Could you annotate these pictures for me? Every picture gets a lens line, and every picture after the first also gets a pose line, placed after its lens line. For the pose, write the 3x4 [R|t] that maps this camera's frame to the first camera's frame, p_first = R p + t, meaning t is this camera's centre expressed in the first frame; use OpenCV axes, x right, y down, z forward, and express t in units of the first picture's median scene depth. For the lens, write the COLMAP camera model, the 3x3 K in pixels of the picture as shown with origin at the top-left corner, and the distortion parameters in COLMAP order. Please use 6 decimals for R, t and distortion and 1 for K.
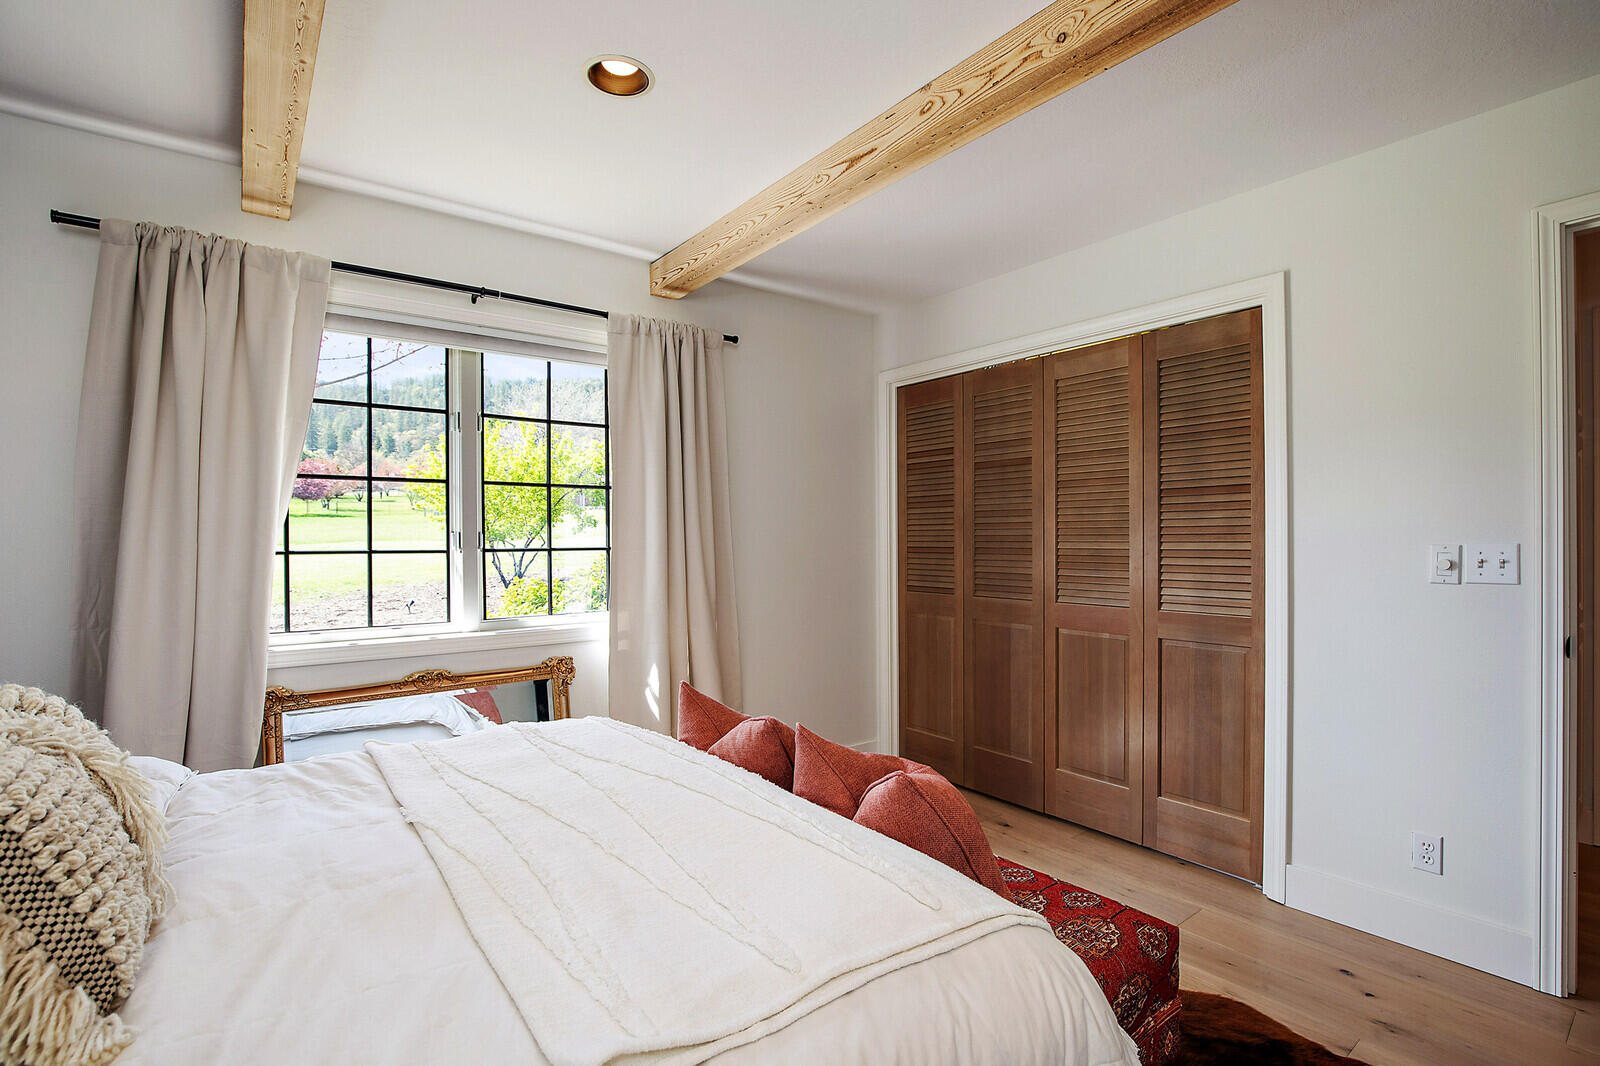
lens RADIAL K [[725.4, 0, 800.0], [0, 725.4, 533.0], [0, 0, 1]] dist [-0.019443, -0.000177]
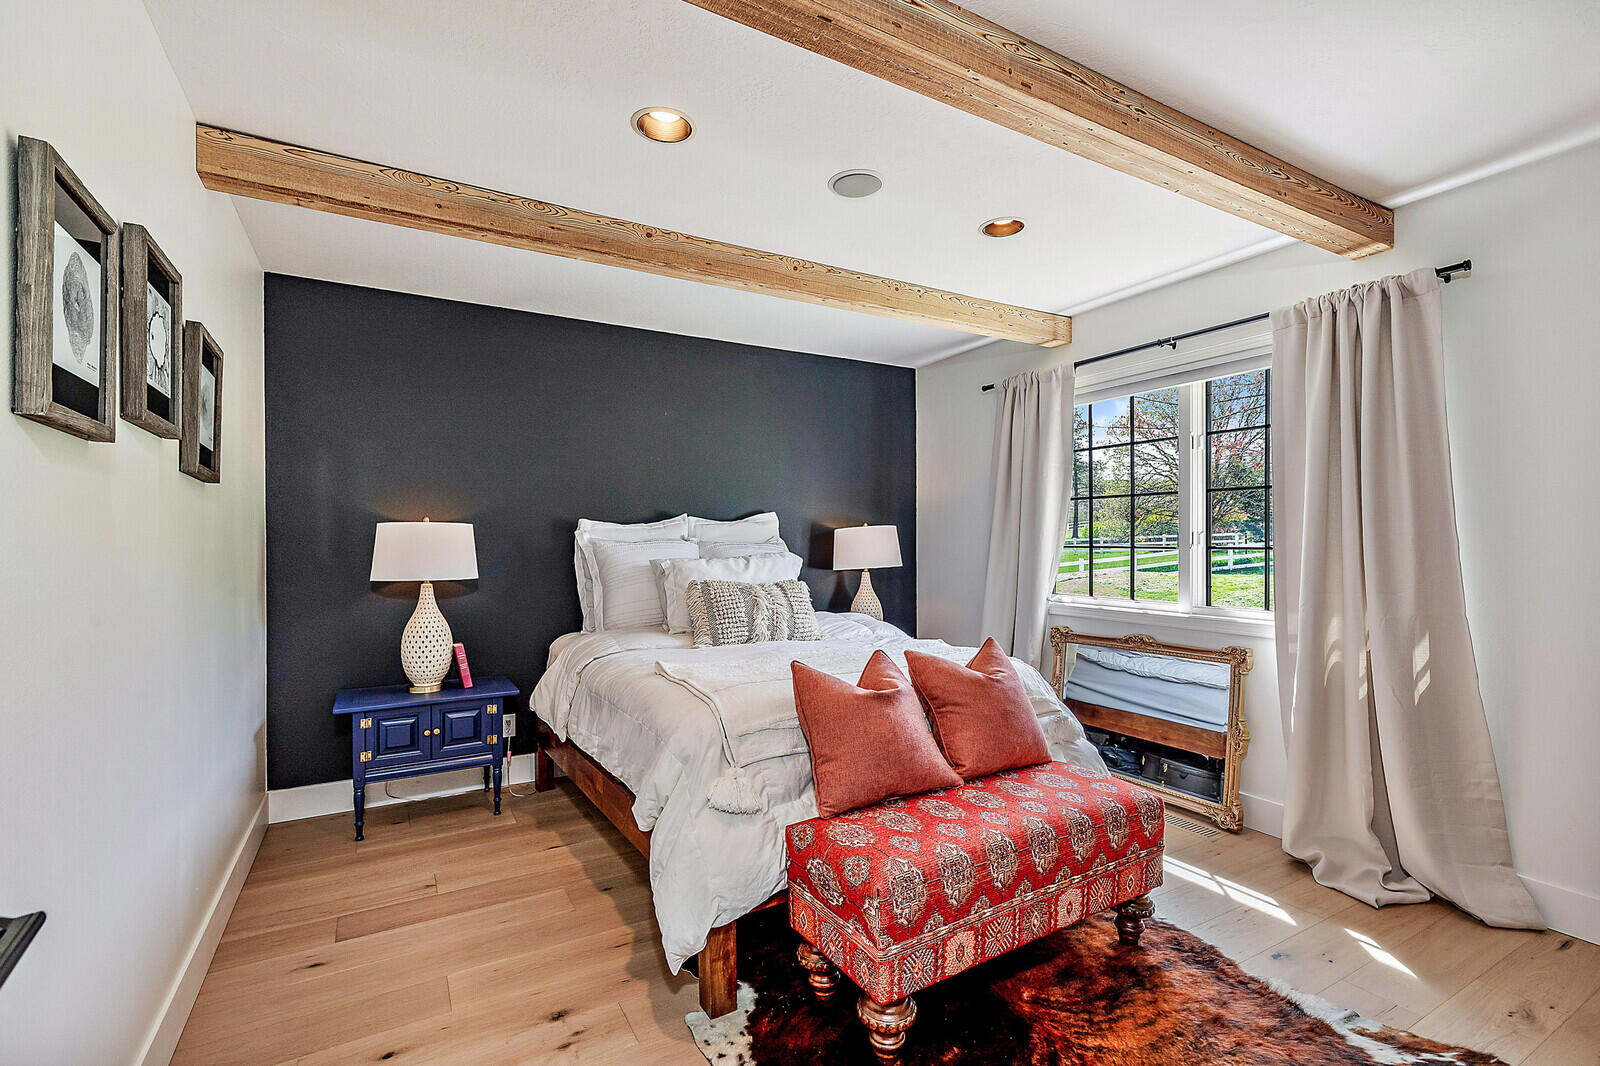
lens RADIAL K [[725.4, 0, 800.0], [0, 725.4, 533.0], [0, 0, 1]] dist [-0.019443, -0.000177]
pose [[-0.142182, 0.000609, -0.989840, 0.927451], [0.010127, 0.999948, -0.000840, -0.006736], [0.989789, -0.010143, -0.142180, 0.569654]]
